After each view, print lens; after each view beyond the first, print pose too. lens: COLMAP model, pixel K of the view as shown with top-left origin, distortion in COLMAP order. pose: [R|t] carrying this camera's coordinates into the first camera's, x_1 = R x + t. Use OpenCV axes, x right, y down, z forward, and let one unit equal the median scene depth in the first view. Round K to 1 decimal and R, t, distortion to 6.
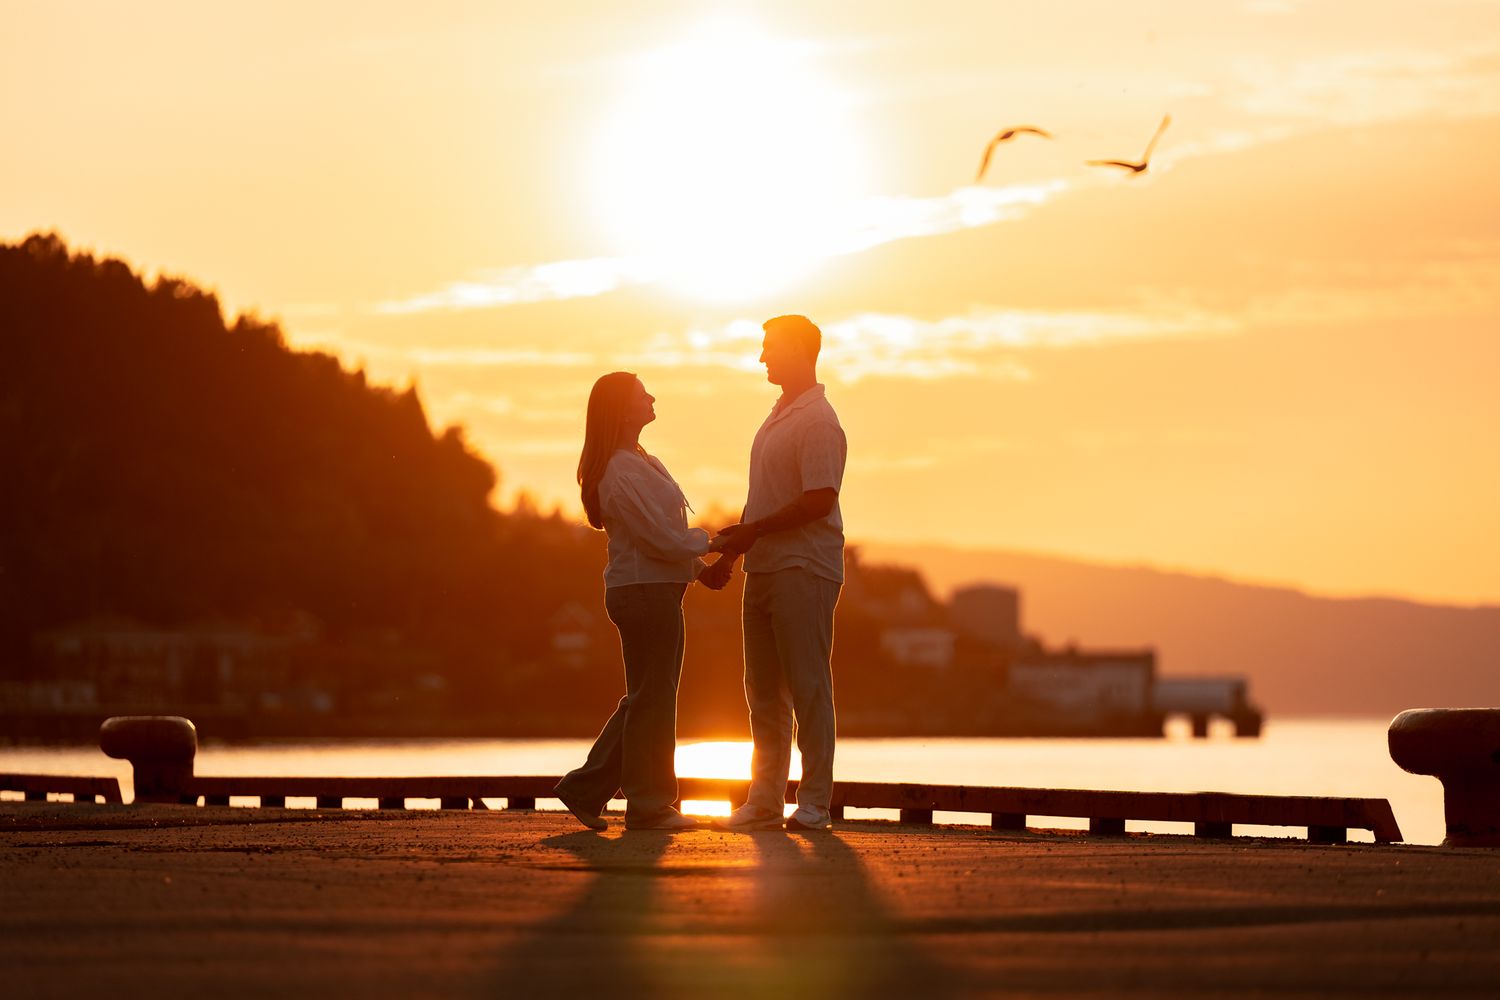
lens RADIAL K [[8619.4, 0, 750.0], [0, 8619.4, 500.0], [0, 0, 1]] dist [-0.173076, 29.878883]
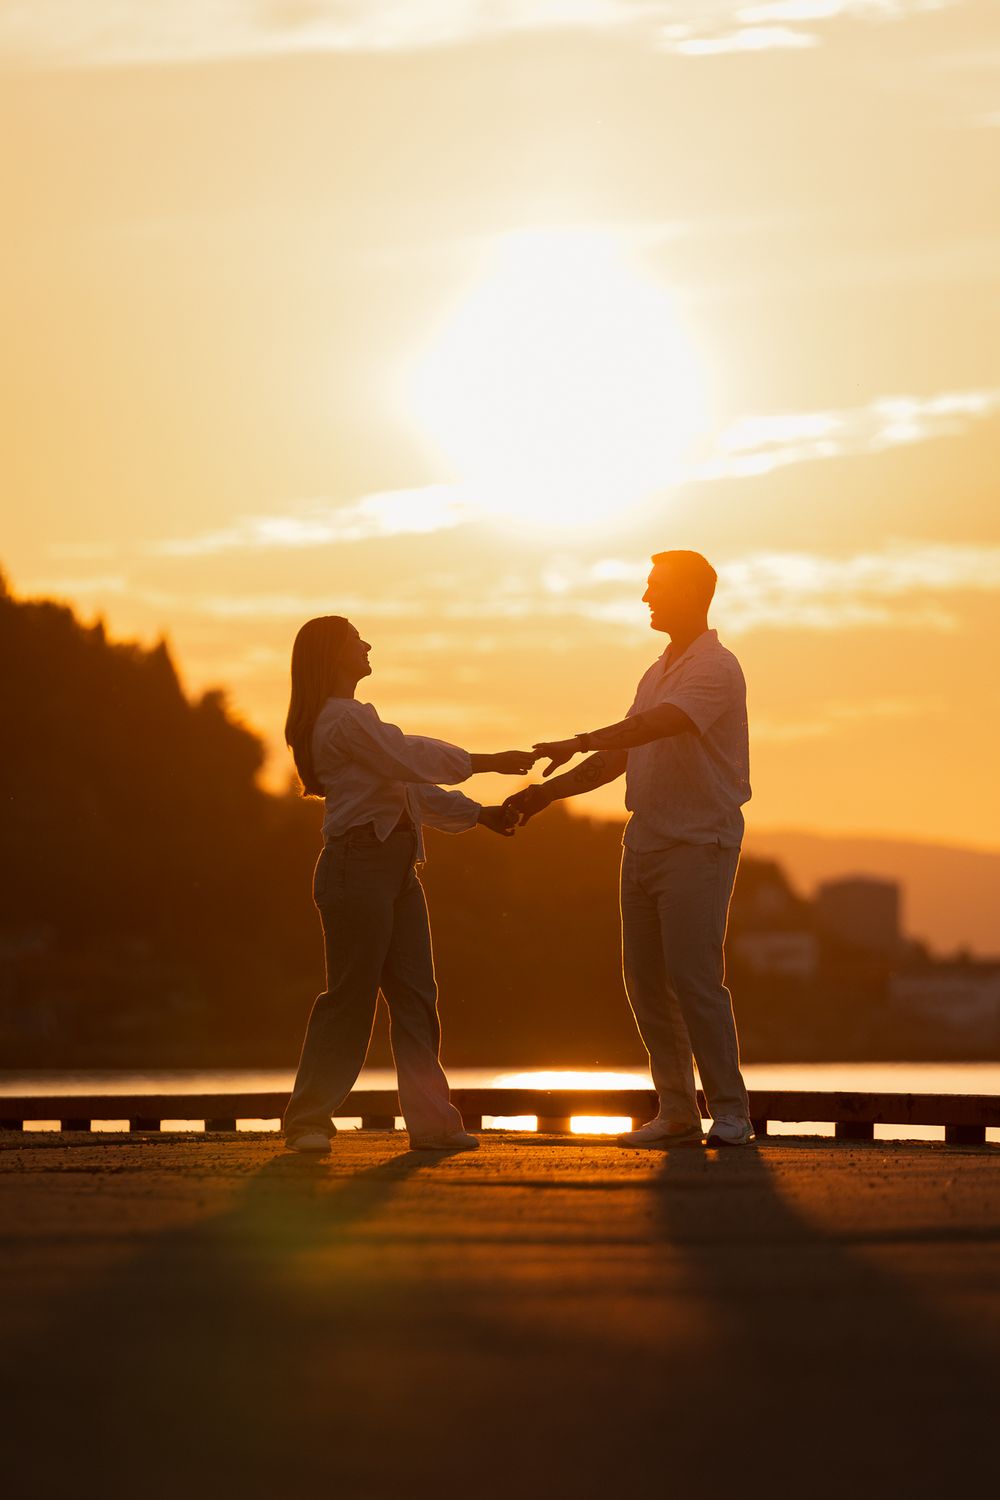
lens RADIAL K [[8815.3, 0, 500.0], [0, 8815.3, 750.0], [0, 0, 1]] dist [-0.078623, 23.022310]
pose [[0.998992, -0.004851, -0.044627, 0.025916], [0.004928, 0.999987, 0.001612, -0.003375], [0.044619, -0.001830, 0.999002, 0.128899]]
